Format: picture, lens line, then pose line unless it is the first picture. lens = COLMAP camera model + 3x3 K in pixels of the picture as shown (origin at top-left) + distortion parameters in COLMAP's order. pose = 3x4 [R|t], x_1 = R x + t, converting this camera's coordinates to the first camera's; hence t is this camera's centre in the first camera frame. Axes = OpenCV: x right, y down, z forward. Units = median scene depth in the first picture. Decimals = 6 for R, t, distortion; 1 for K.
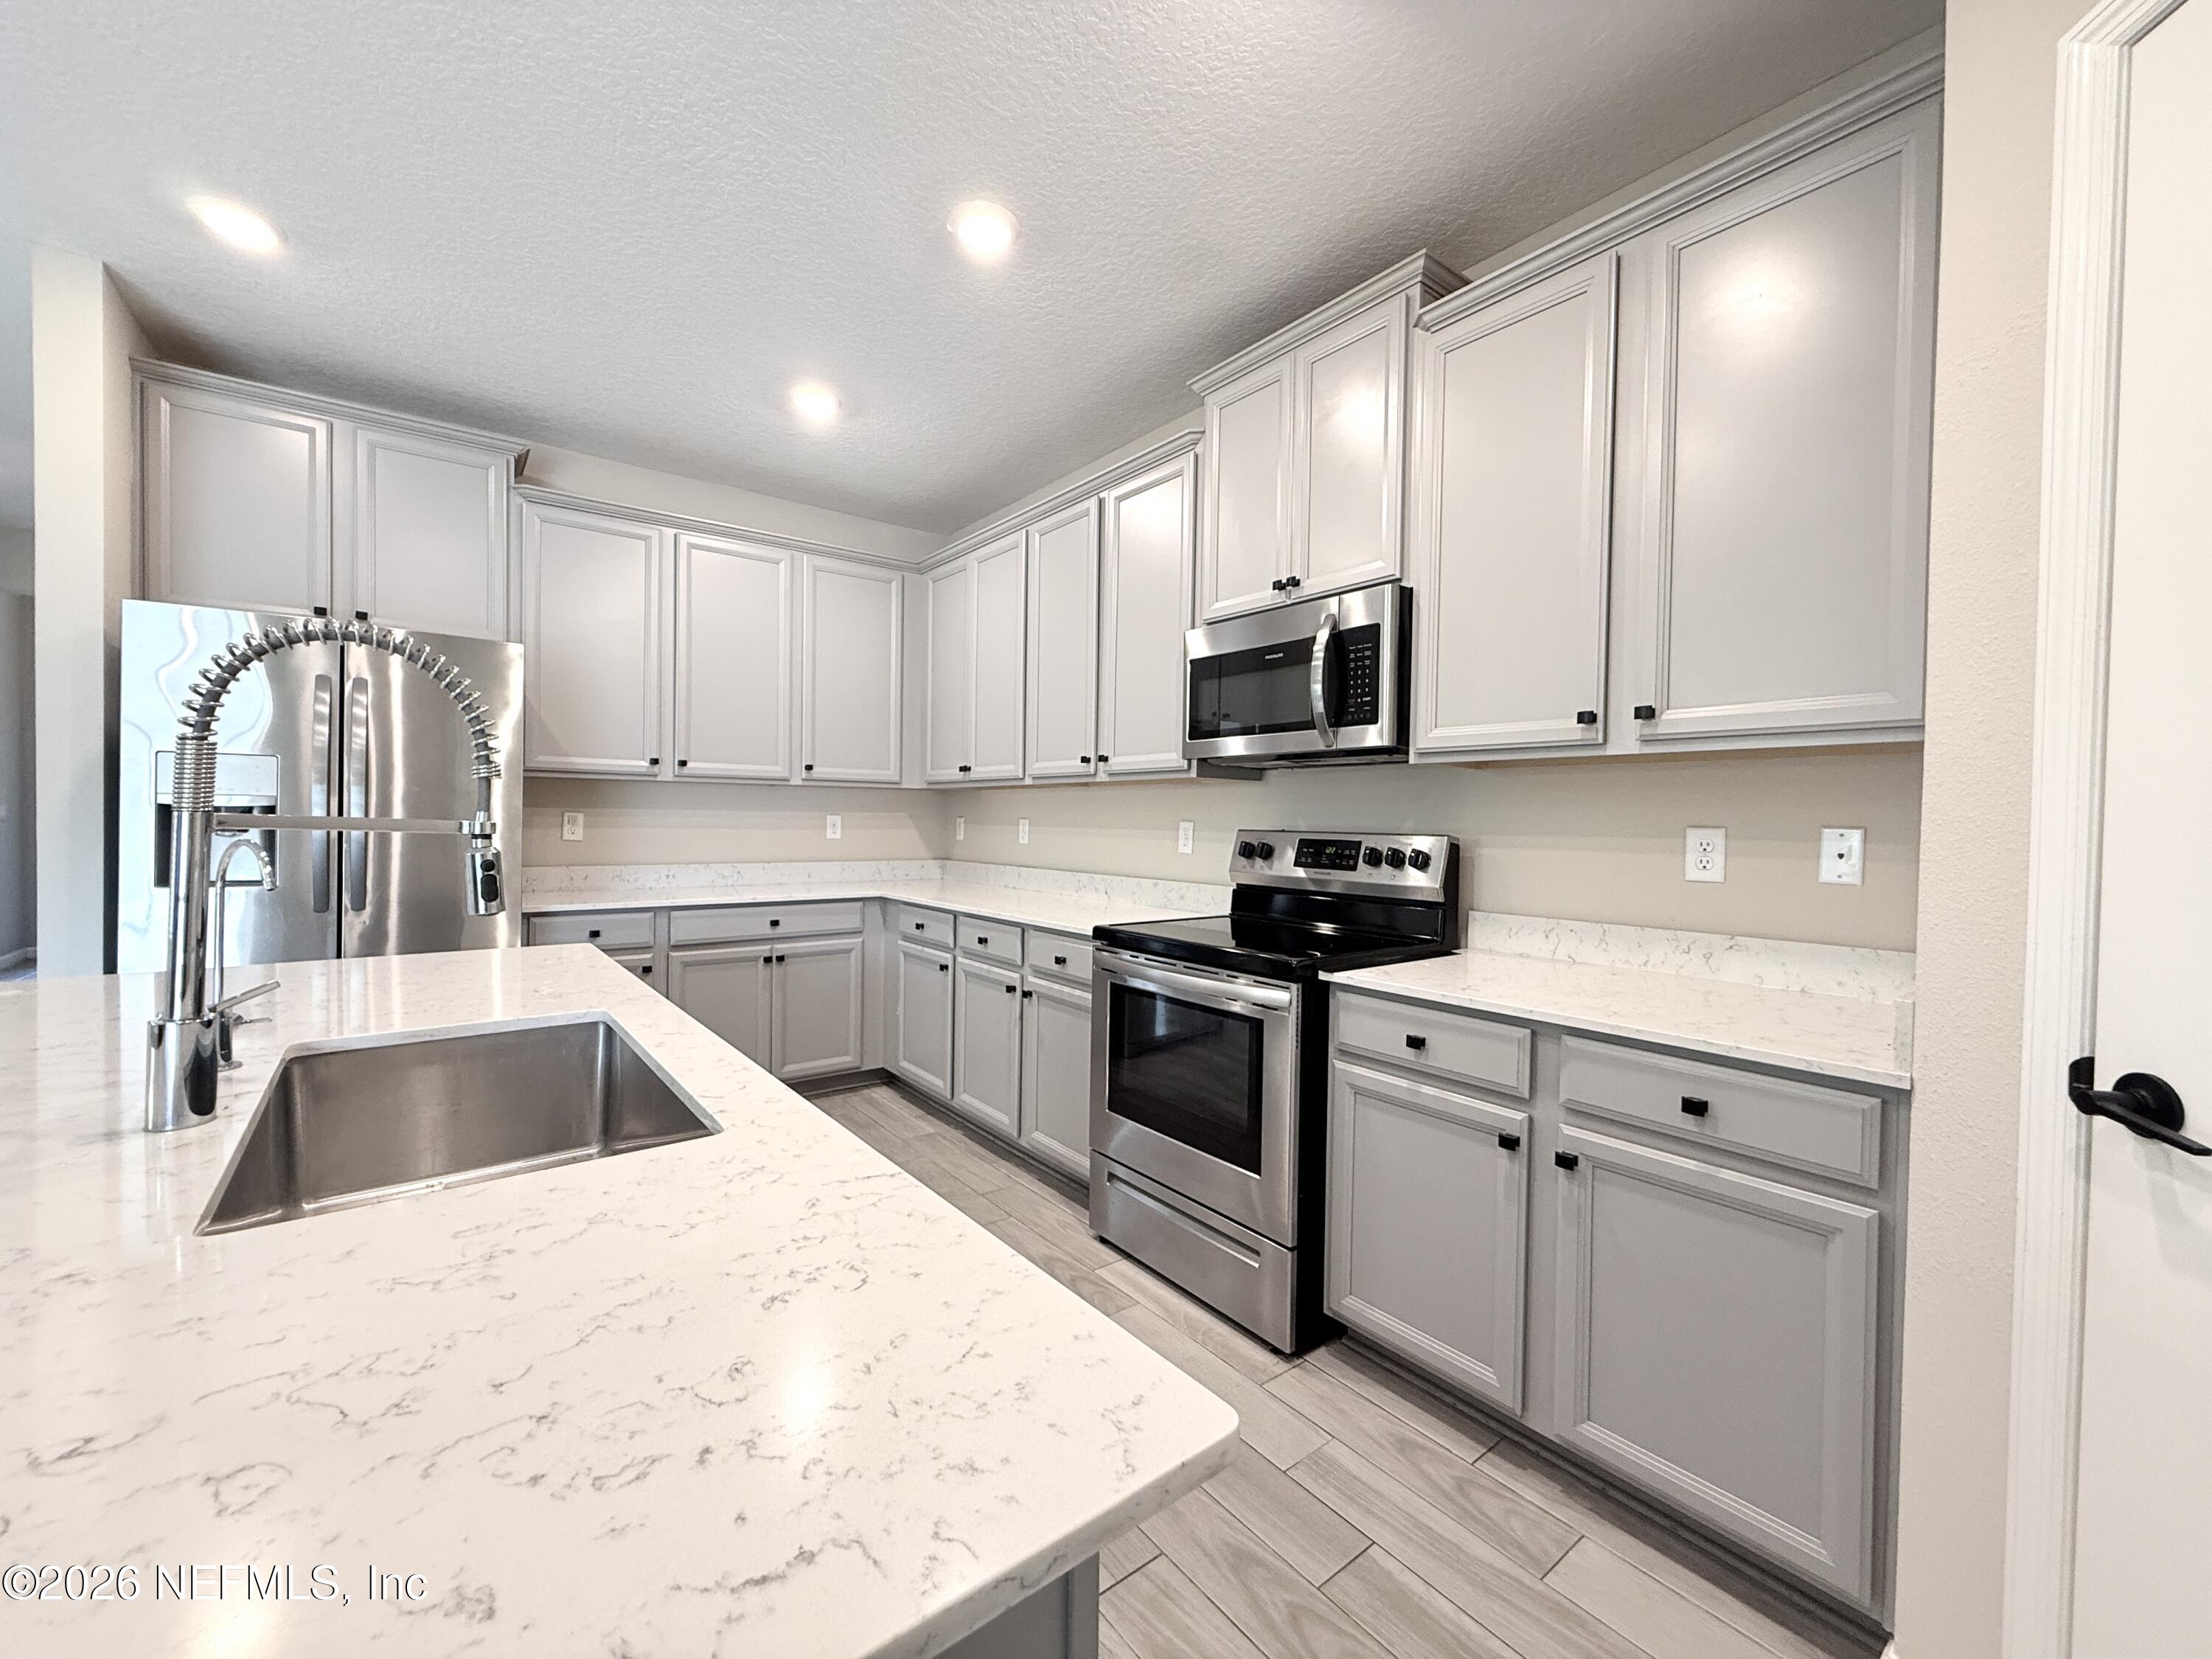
lens RADIAL K [[882.9, 0, 1099.2], [0, 882.9, 828.6], [0, 0, 1]] dist [0.000586, 0.000489]
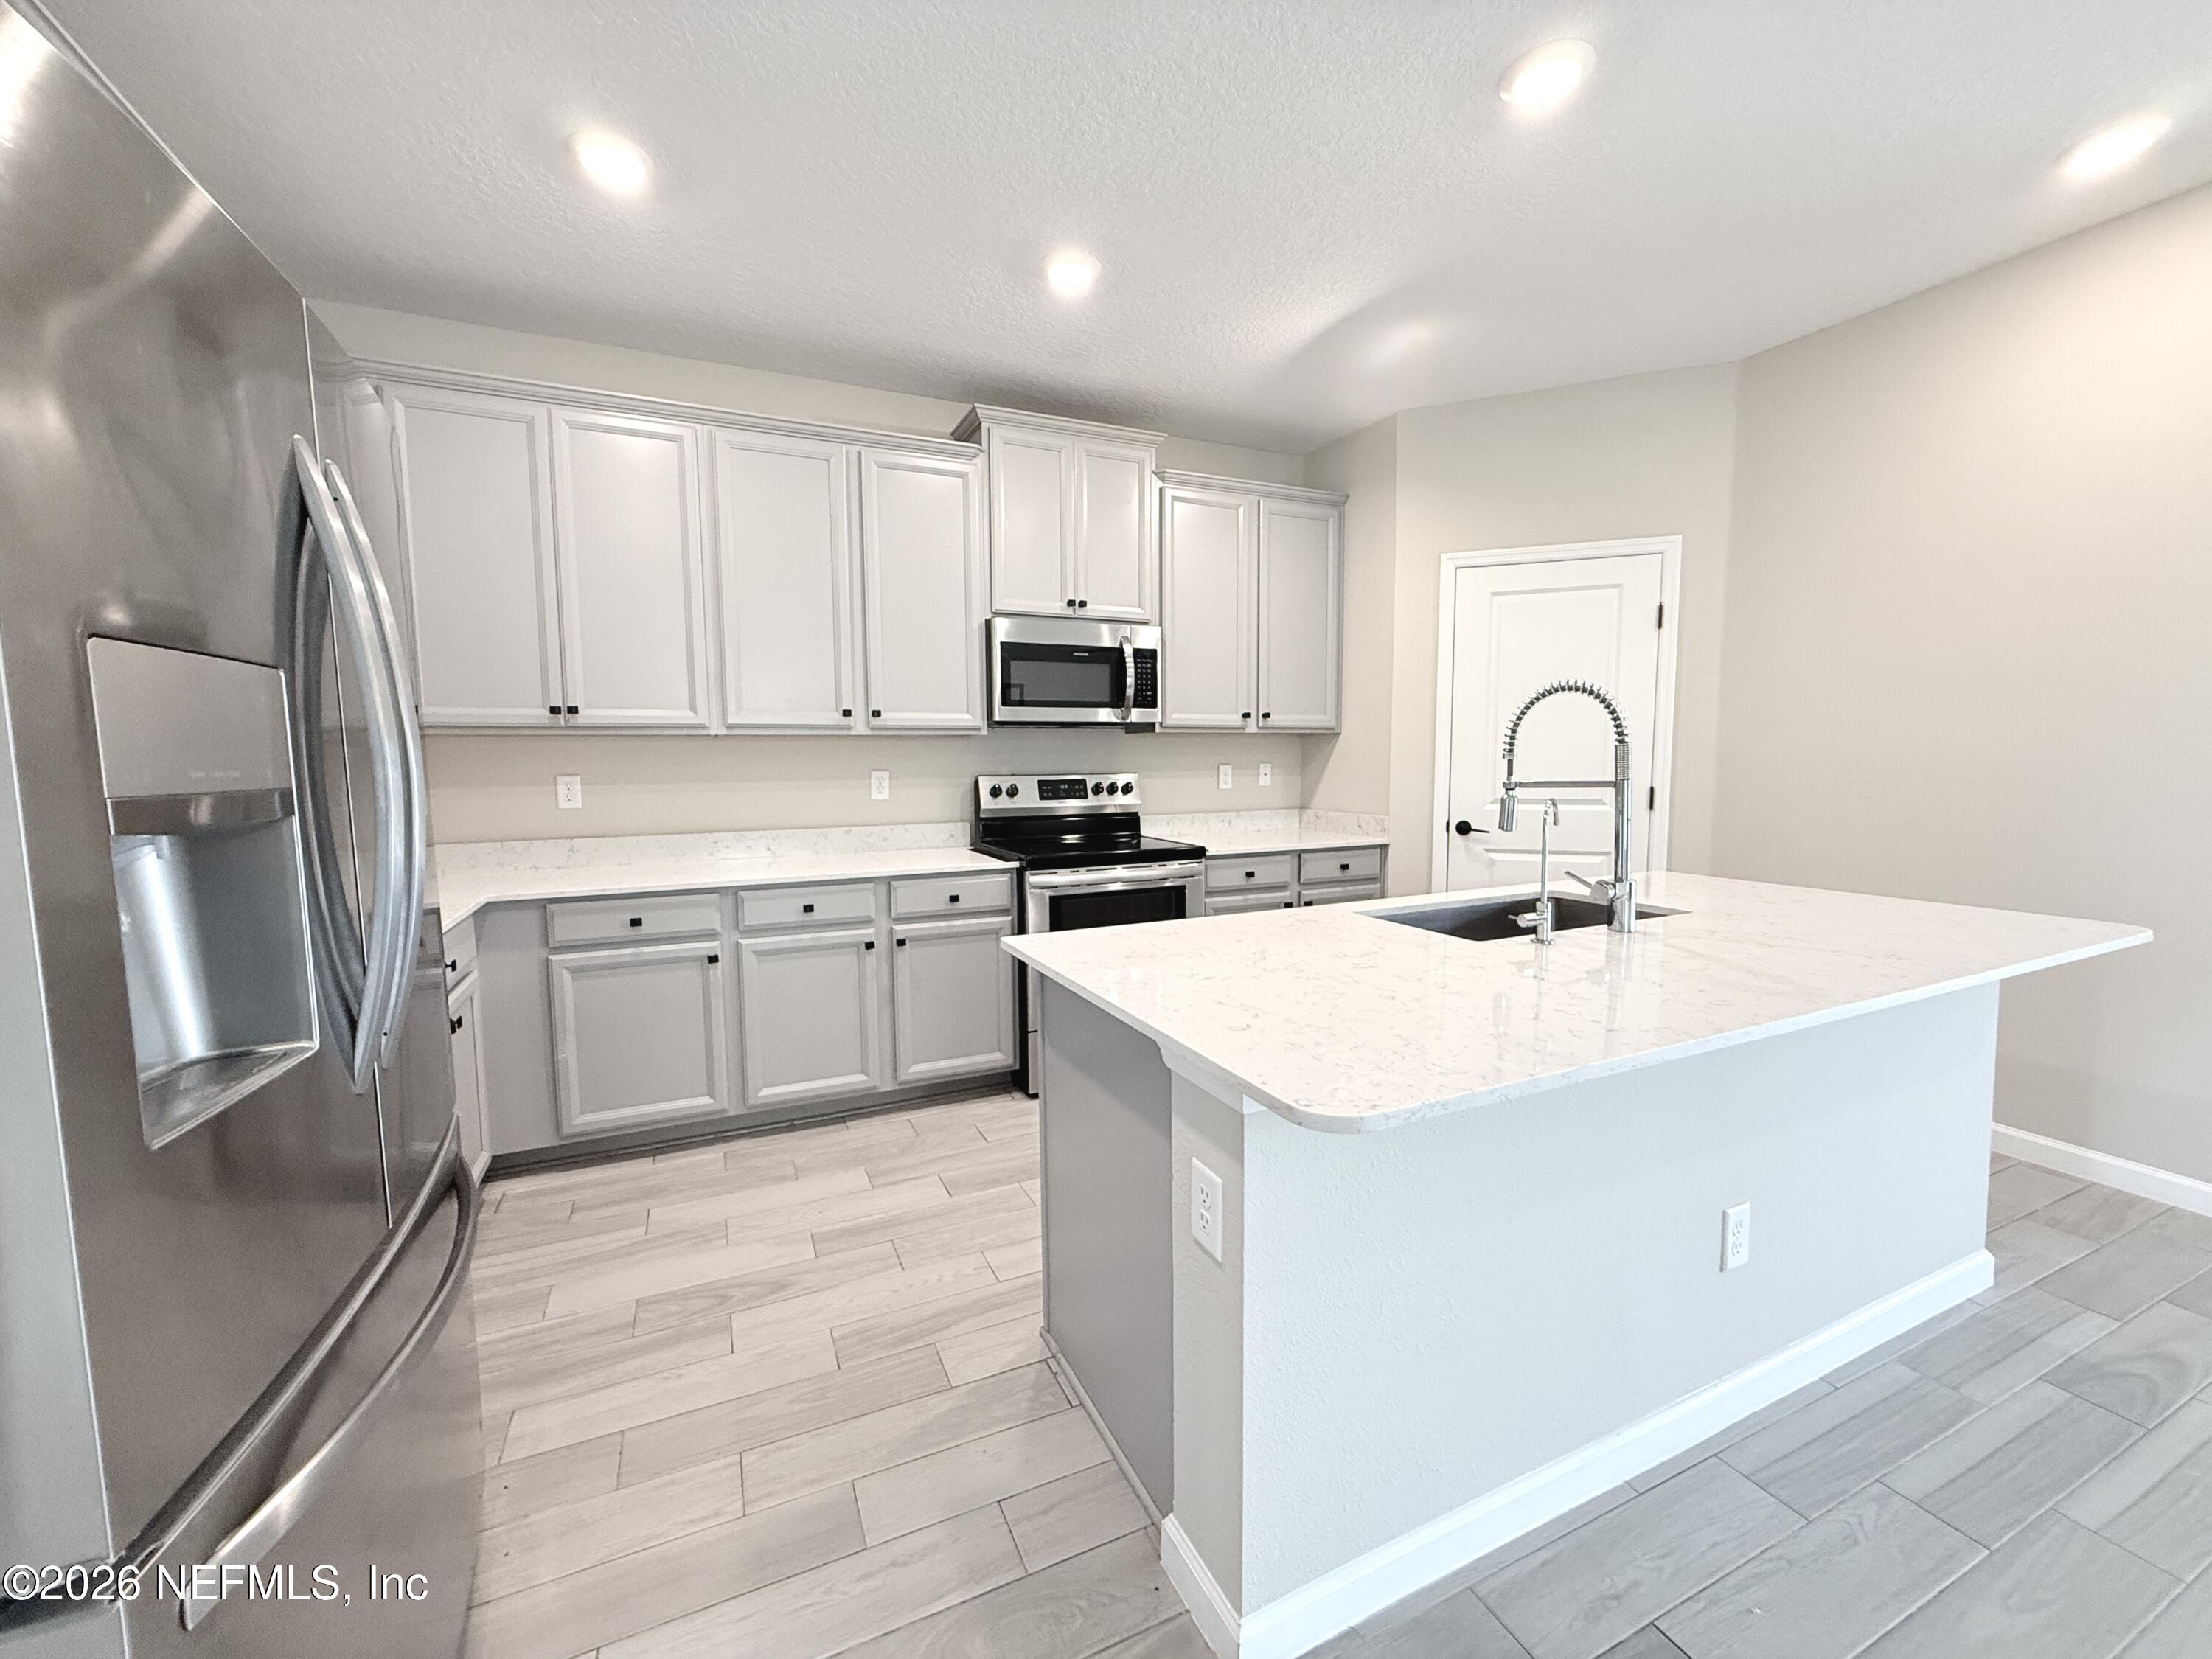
lens RADIAL K [[882.9, 0, 1098.5], [0, 882.9, 830.6], [0, 0, 1]] dist [0.000586, 0.000489]
pose [[0.224444, -0.100081, 0.969334, -1.142171], [0.022529, 0.994979, 0.097512, -0.044206], [-0.974227, -0.000048, 0.225572, 0.598219]]
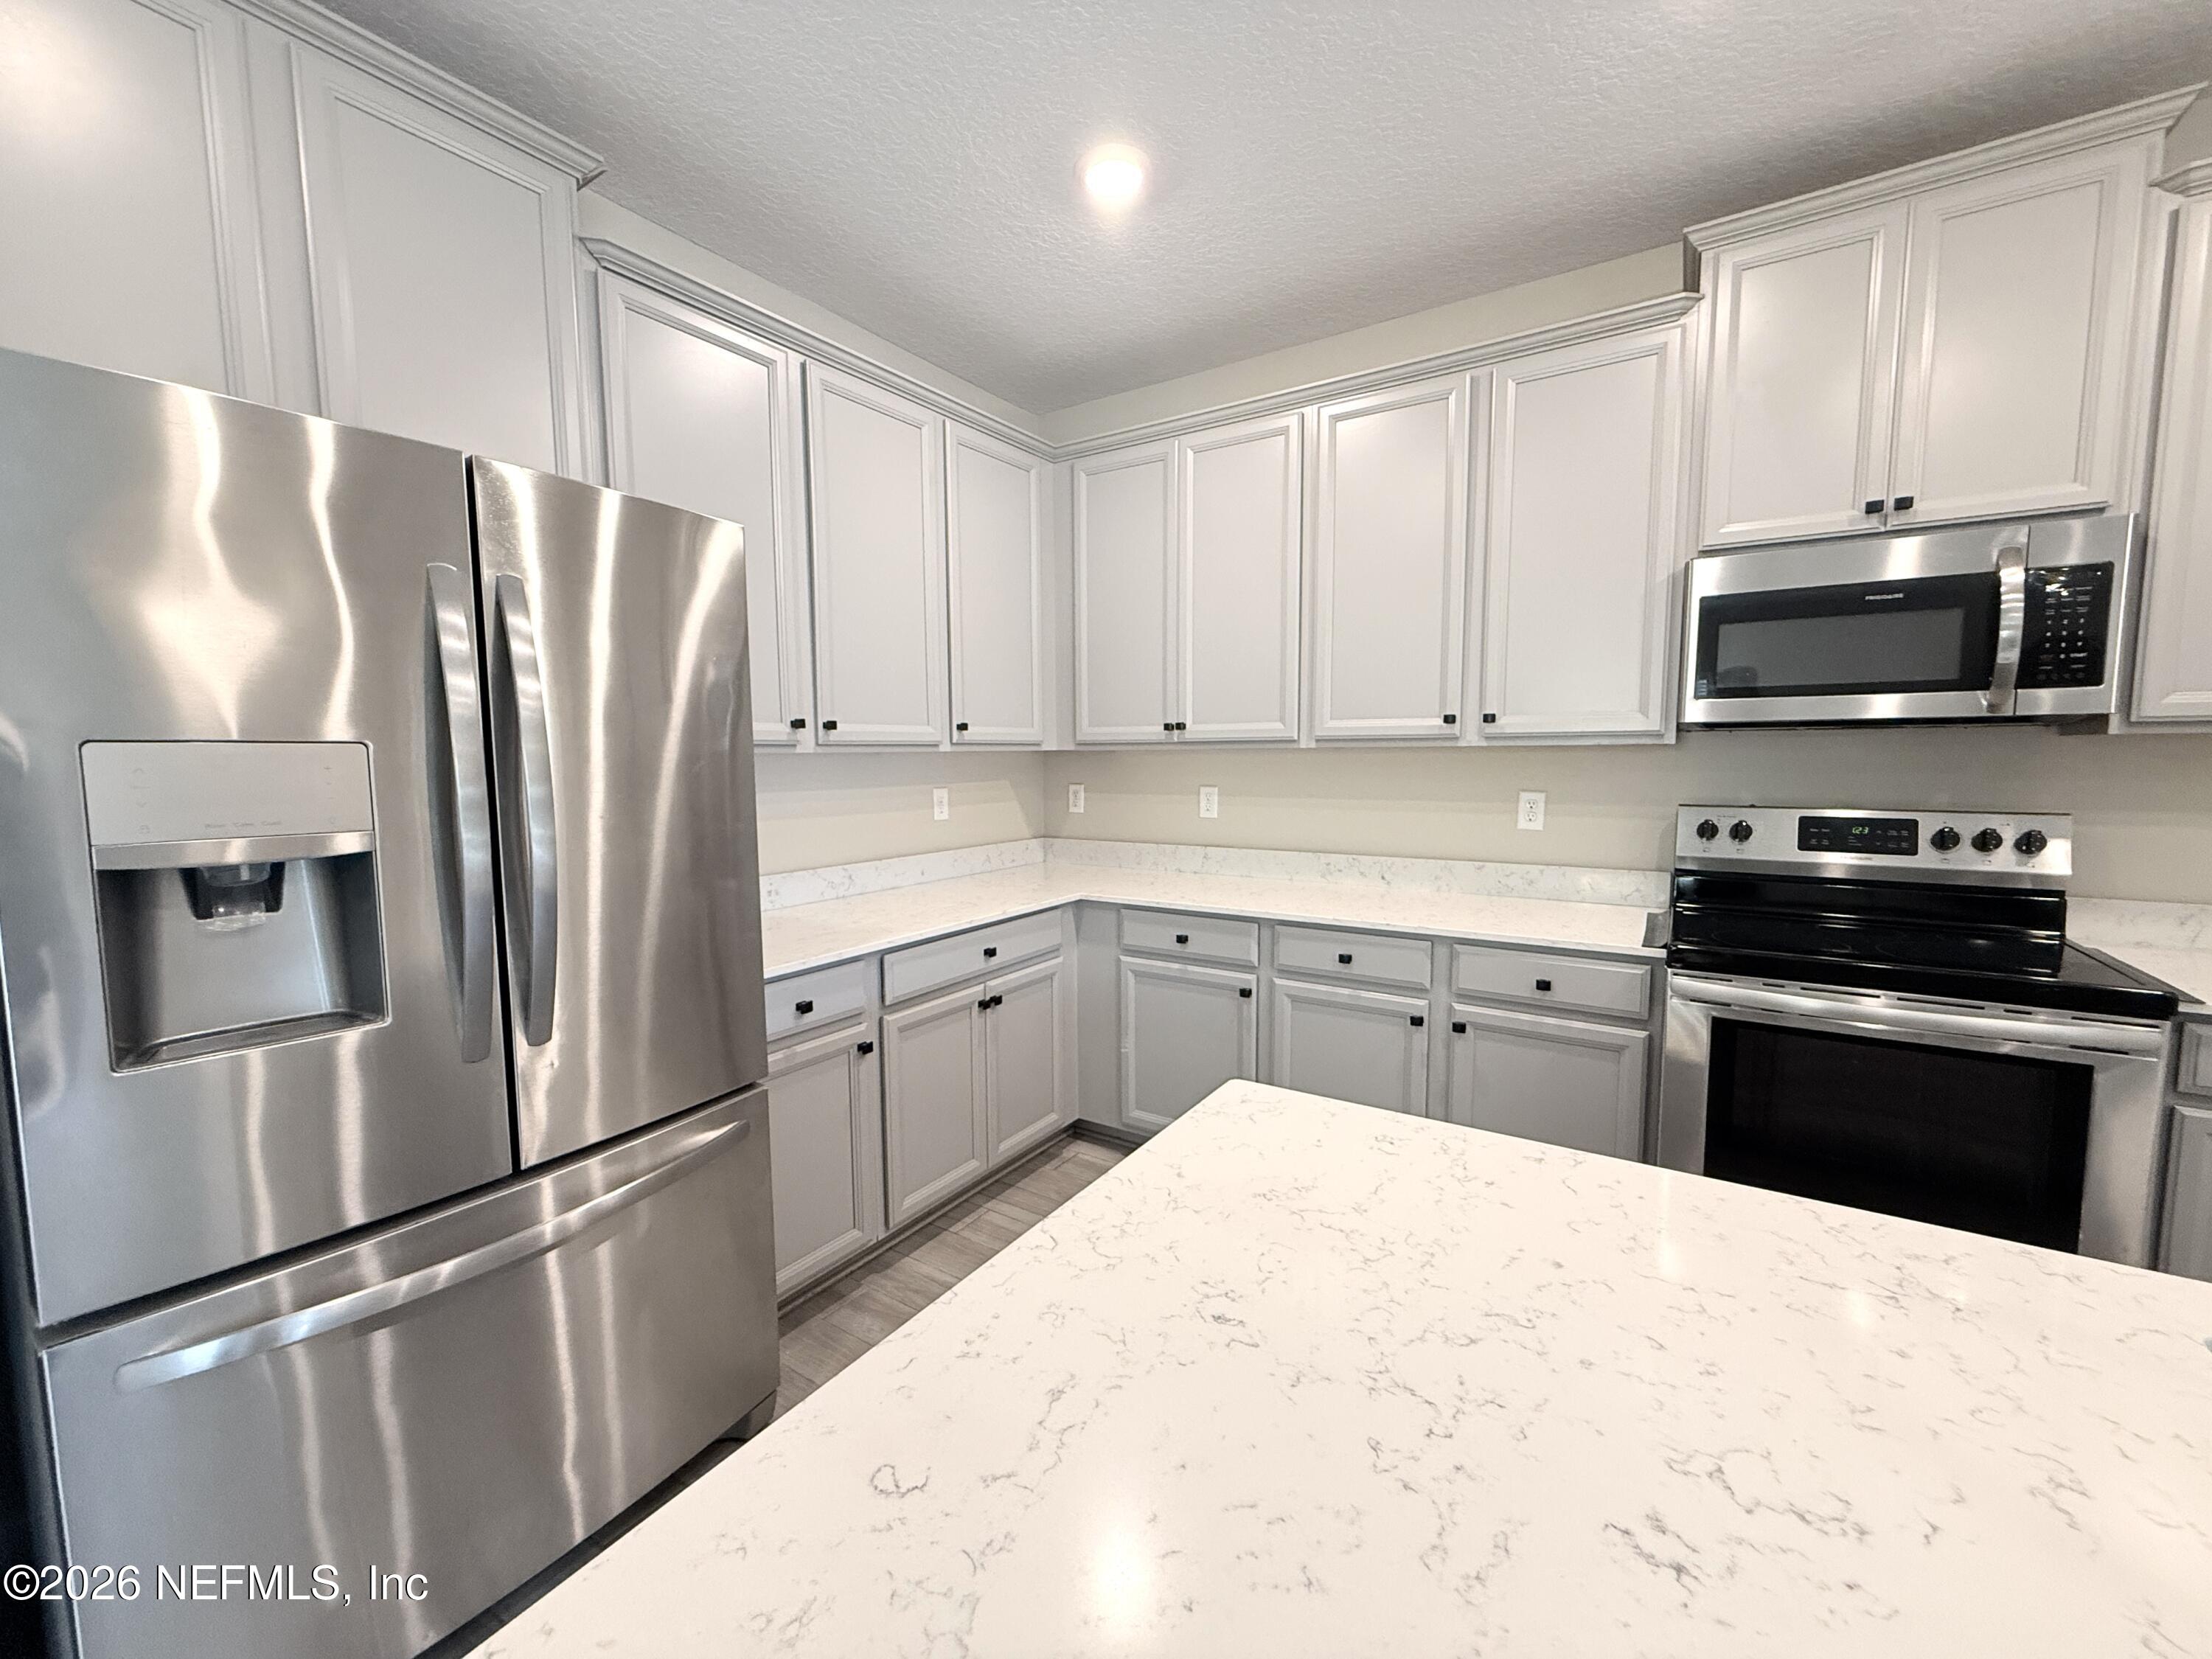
lens RADIAL K [[882.9, 0, 1098.9], [0, 882.9, 828.5], [0, 0, 1]] dist [0.000586, 0.000489]
pose [[0.945030, -0.049821, 0.323167, -0.693425], [0.025265, 0.996495, 0.079743, -0.062526], [-0.326007, -0.067194, 0.942976, 0.426988]]
